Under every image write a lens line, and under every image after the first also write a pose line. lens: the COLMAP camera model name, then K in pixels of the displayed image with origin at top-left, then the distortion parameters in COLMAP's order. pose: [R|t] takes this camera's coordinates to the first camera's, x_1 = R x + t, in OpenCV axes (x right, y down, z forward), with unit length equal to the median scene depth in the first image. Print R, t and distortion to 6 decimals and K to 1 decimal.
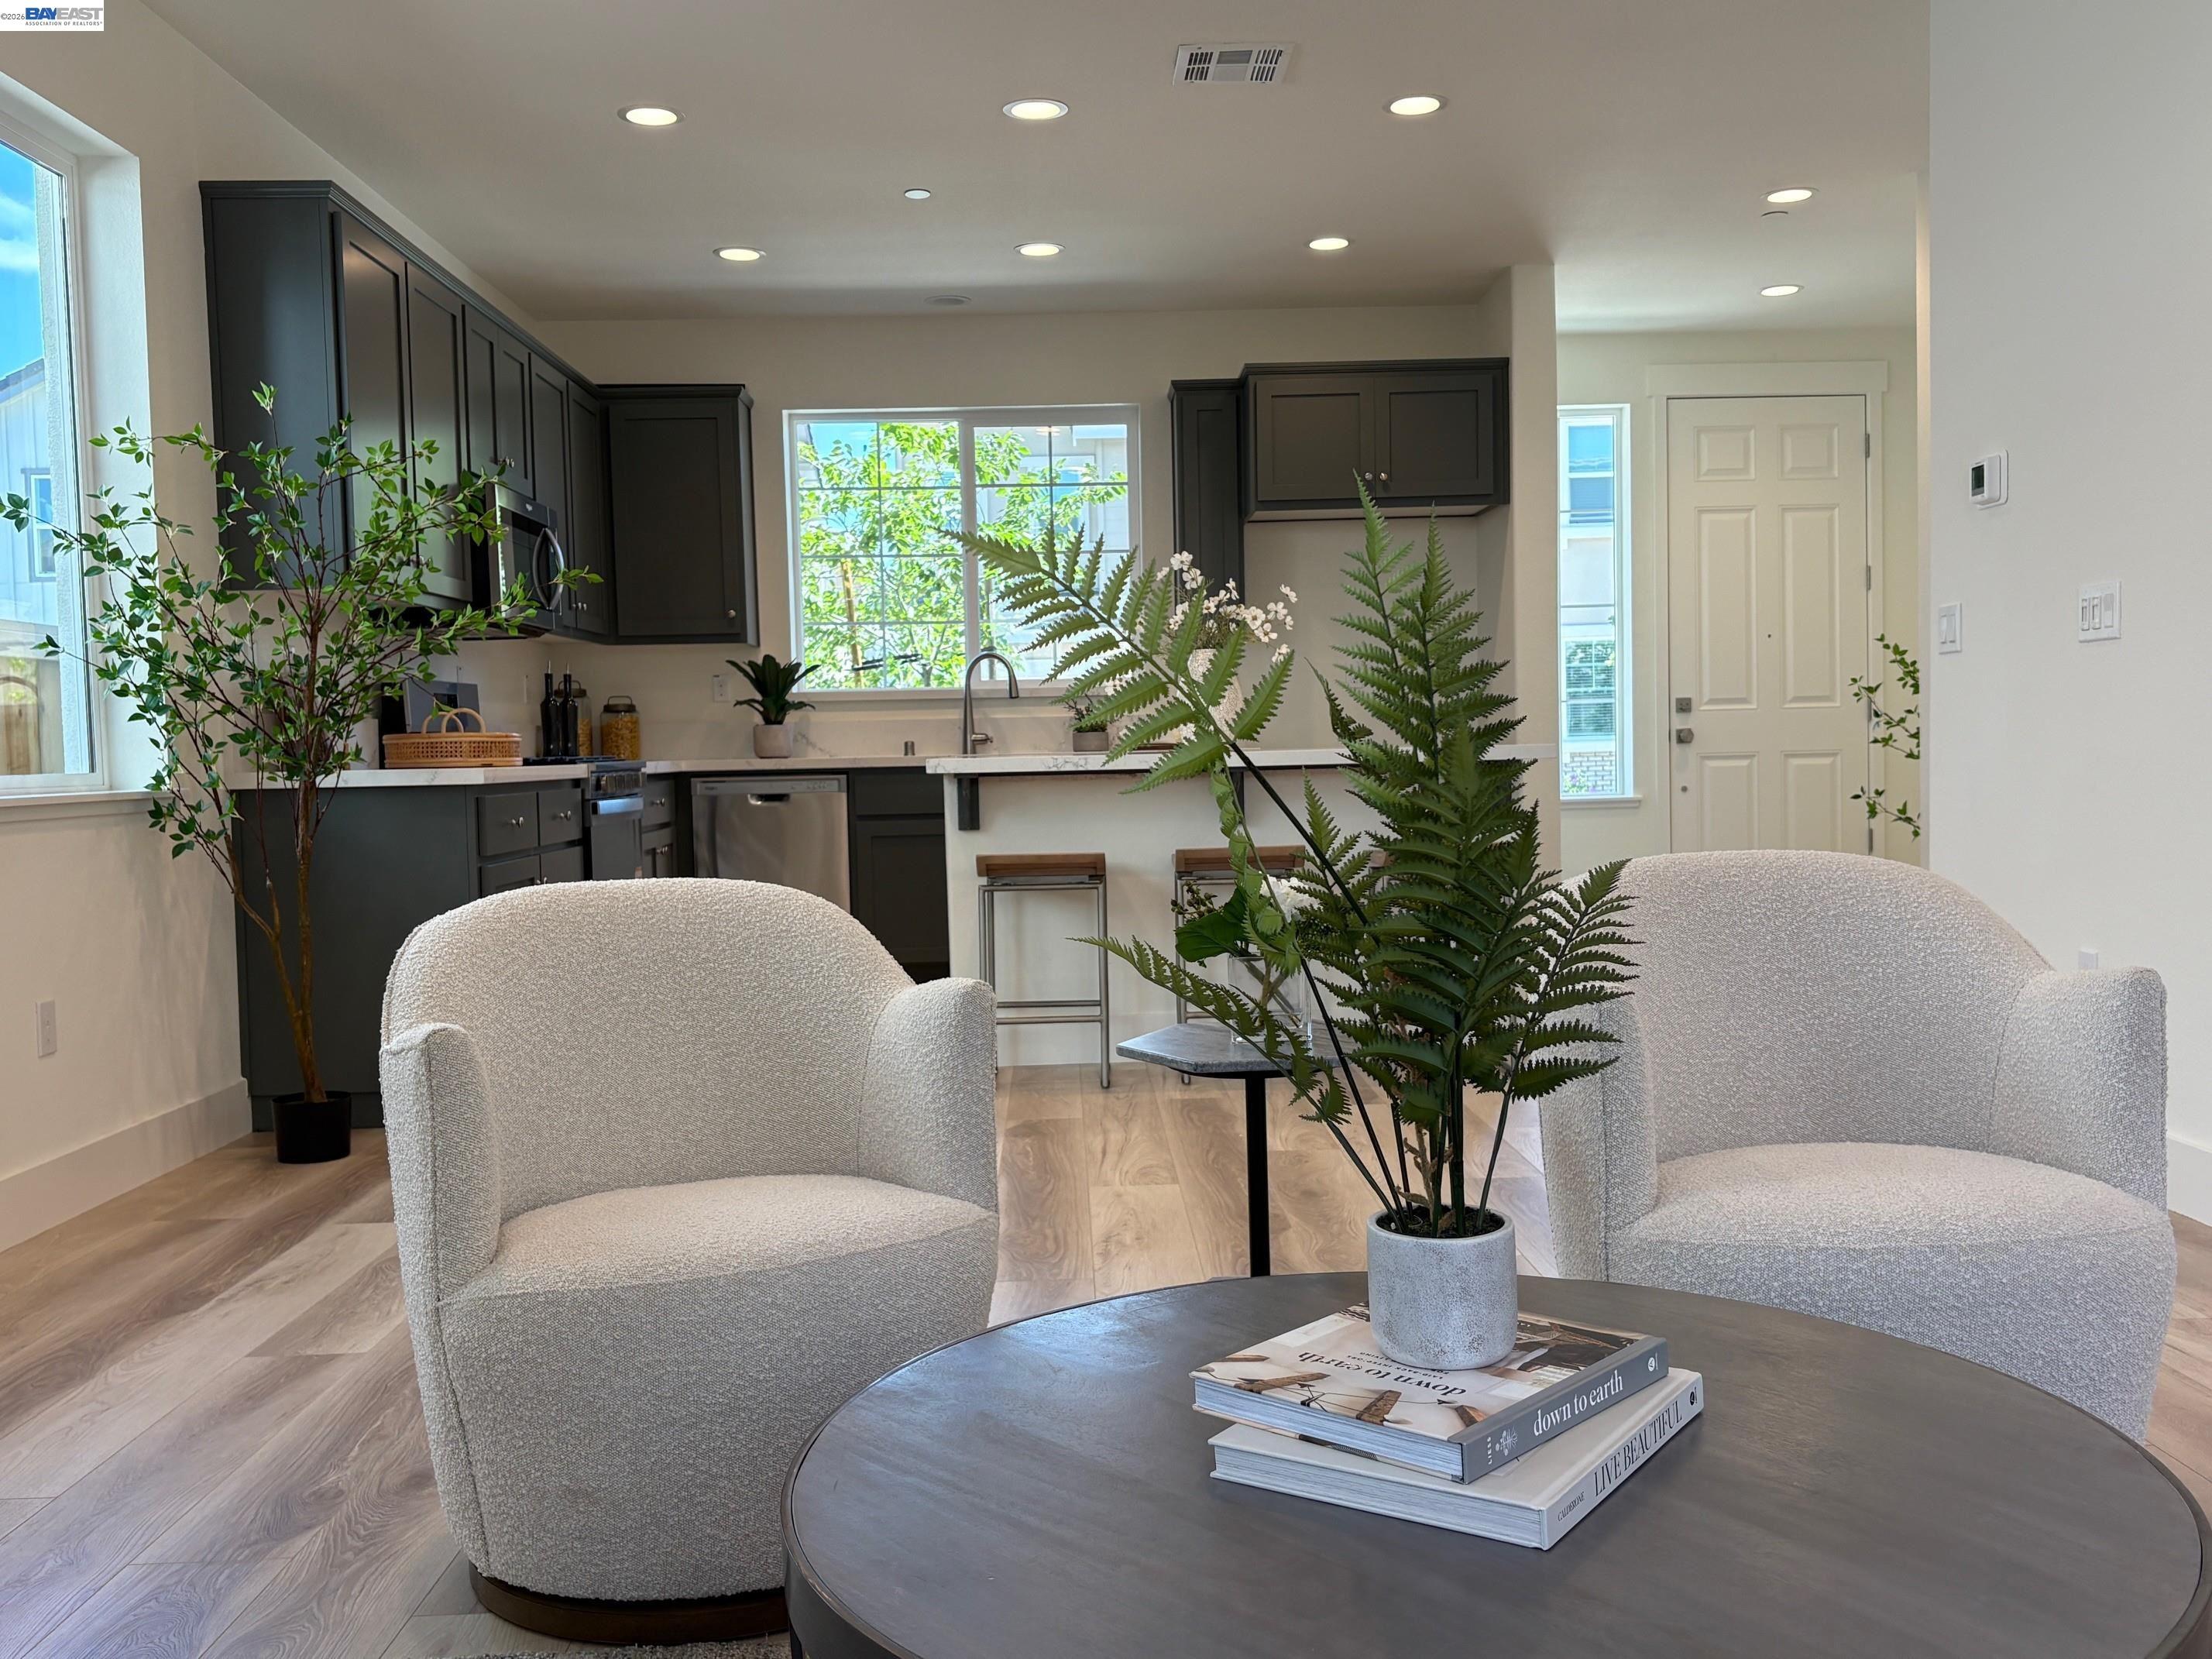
lens RADIAL K [[2004.1, 0, 1105.8], [0, 2004.1, 839.2], [0, 0, 1]] dist [0.112809, -0.282189]
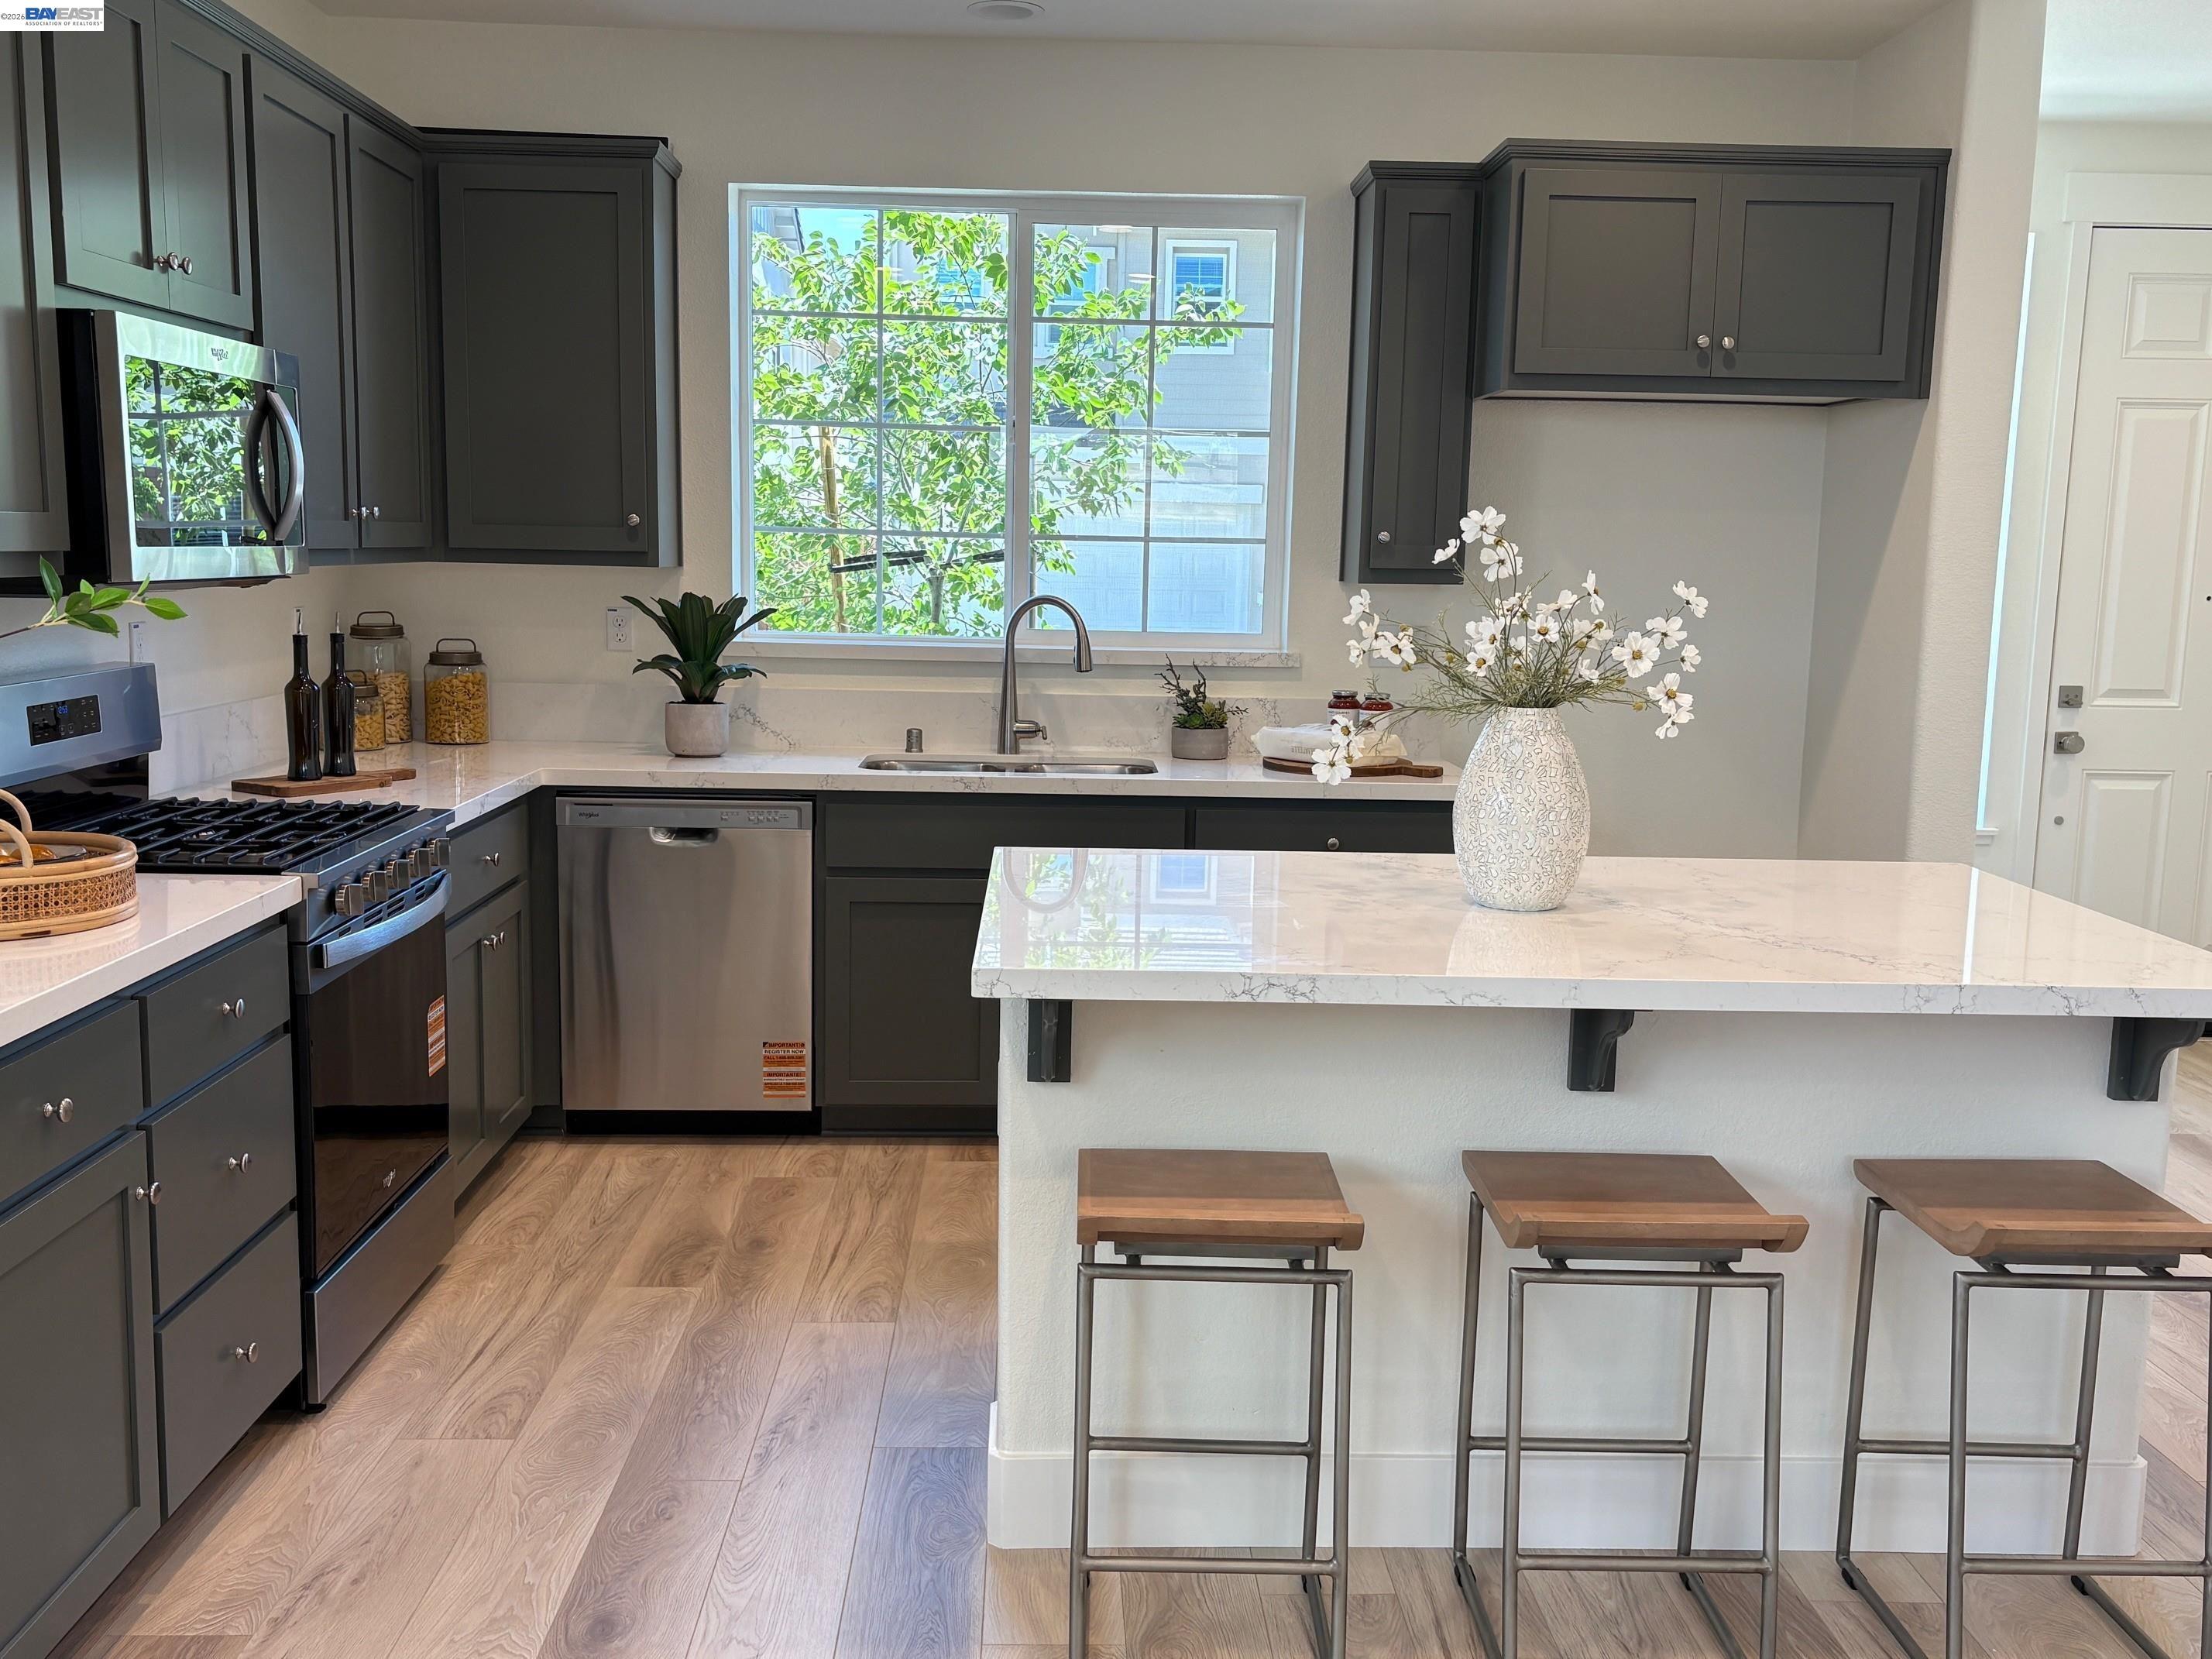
lens RADIAL K [[2004.1, 0, 1105.8], [0, 2004.1, 839.2], [0, 0, 1]] dist [0.112809, -0.282189]
pose [[0.999071, 0.040846, 0.013771, -0.045870], [-0.041989, 0.994428, 0.096695, -0.080064], [-0.009745, -0.097183, 0.995219, 0.373188]]
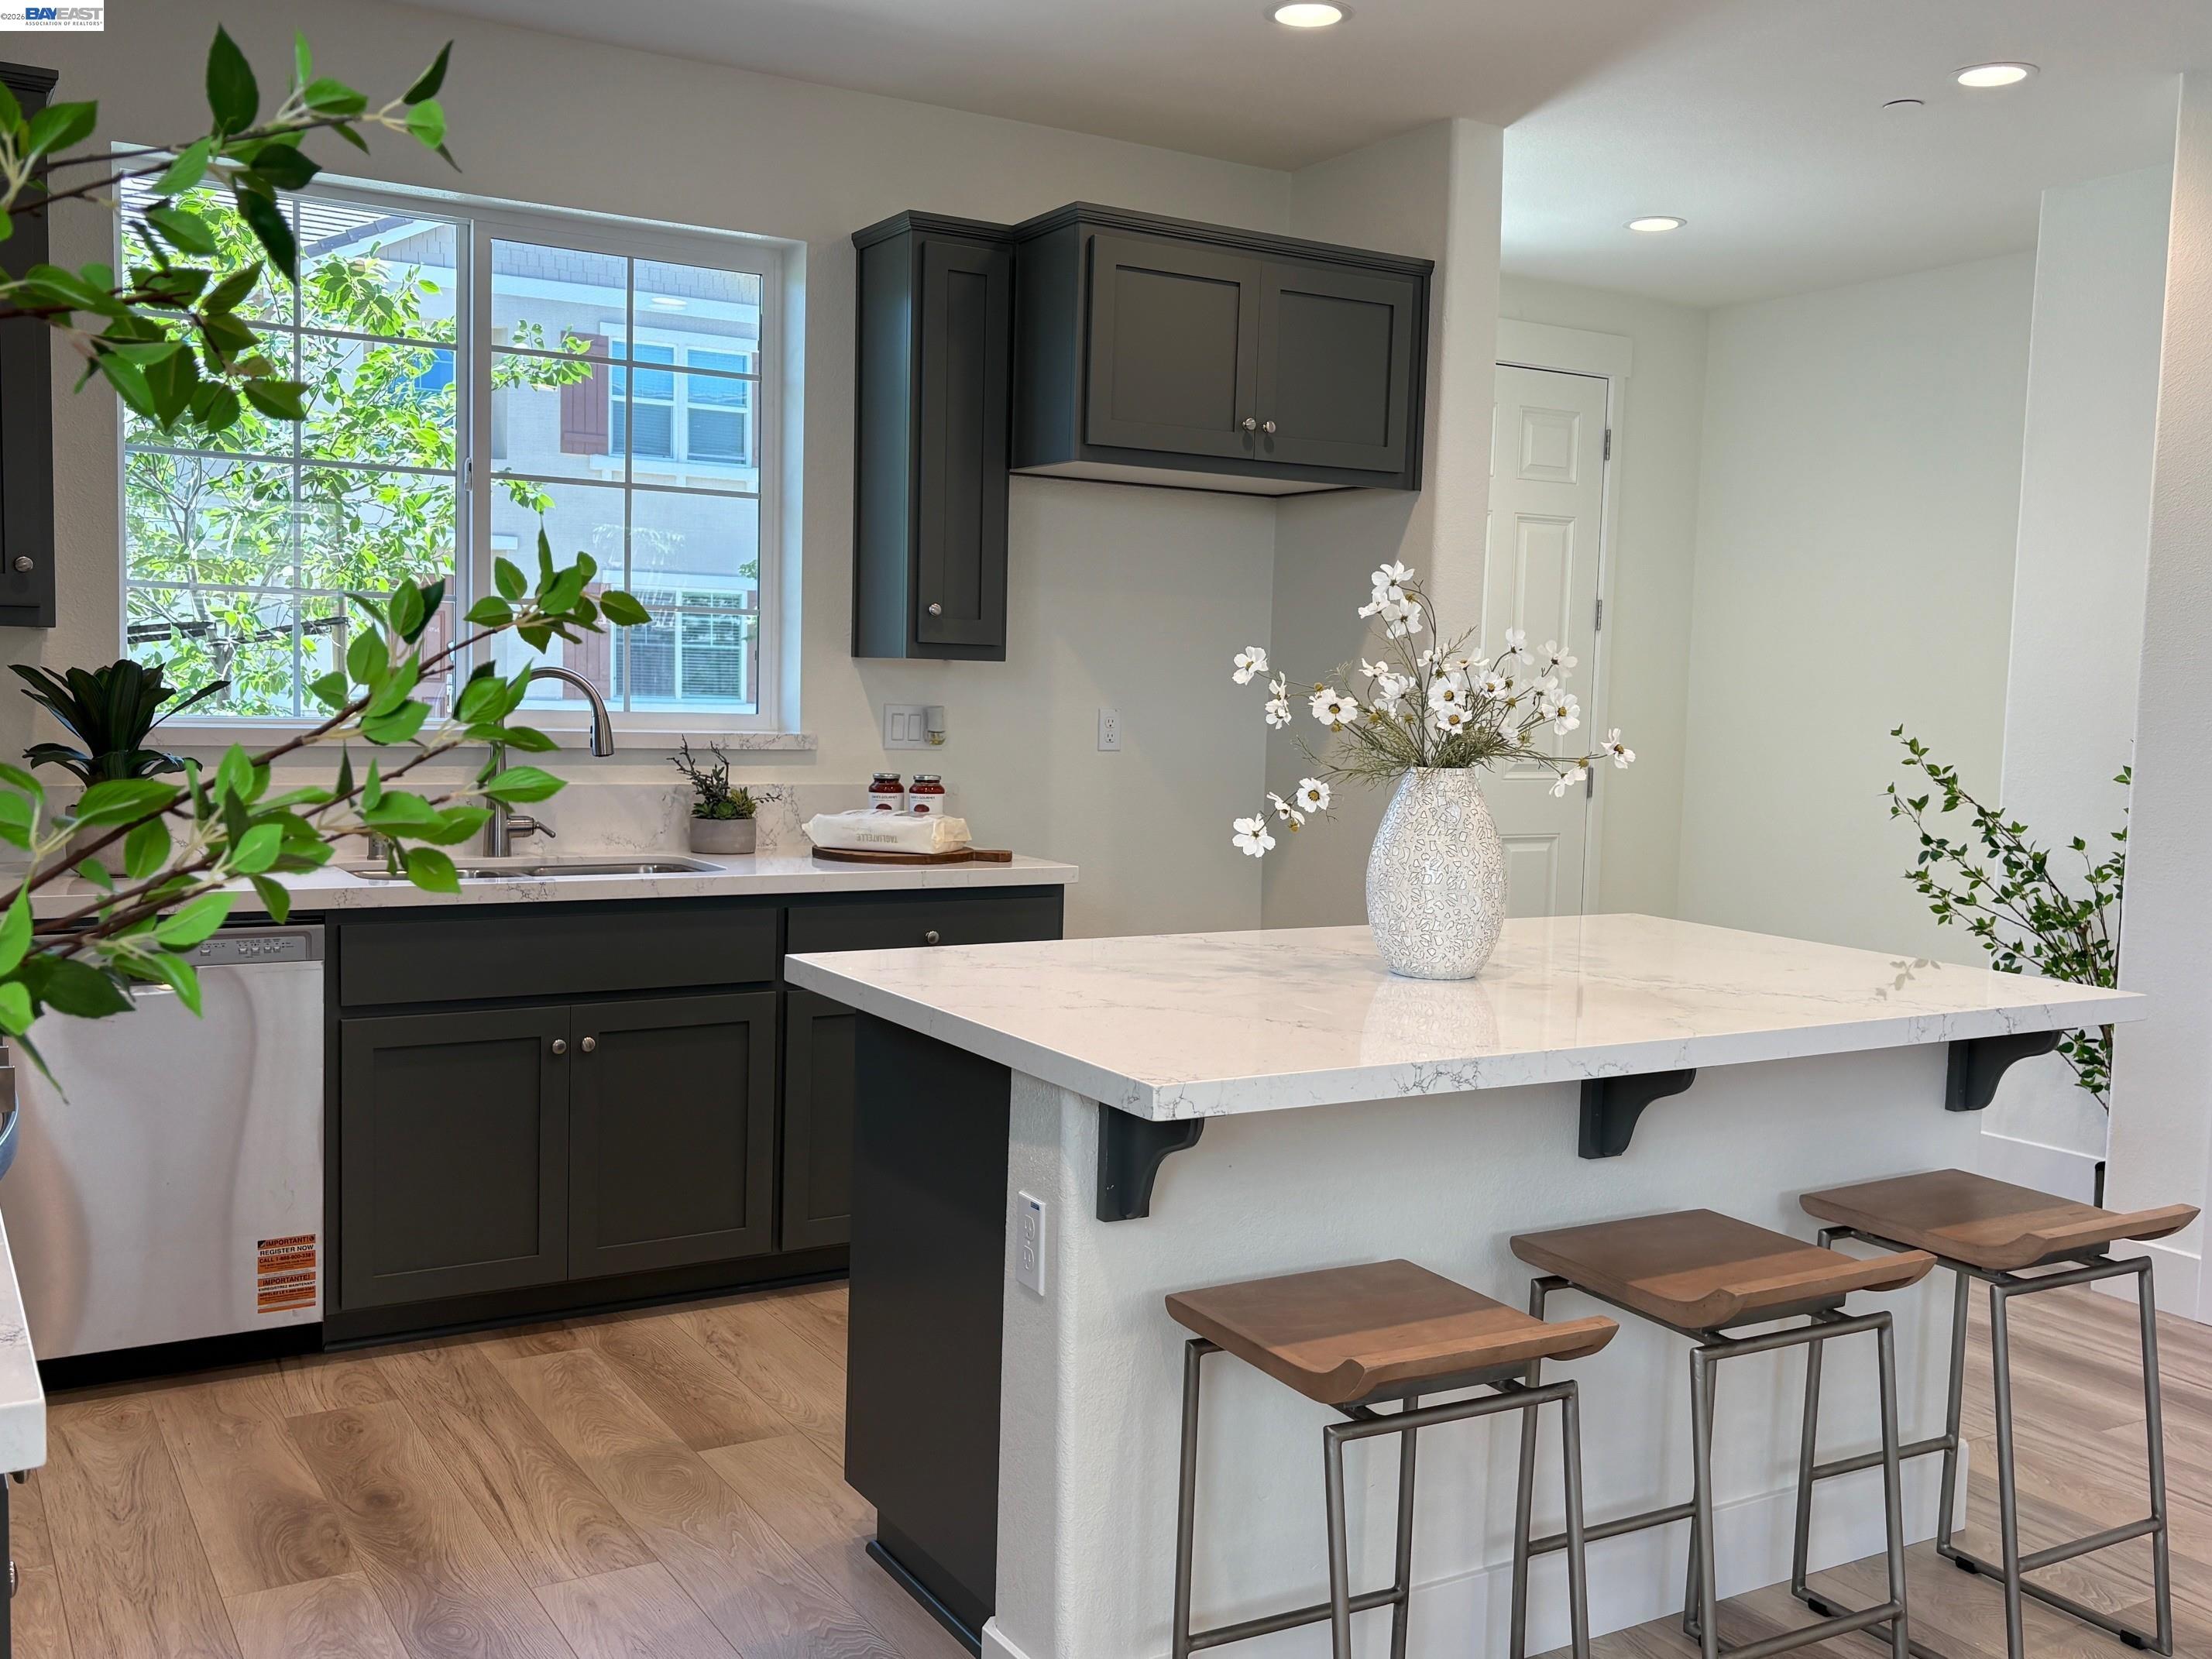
lens RADIAL K [[2004.1, 0, 1105.8], [0, 2004.1, 839.2], [0, 0, 1]] dist [0.112809, -0.282189]
pose [[0.865303, 0.006446, 0.501208, -0.201596], [-0.023266, 0.999356, 0.027315, -0.066801], [-0.500709, -0.035297, 0.864896, 0.469011]]
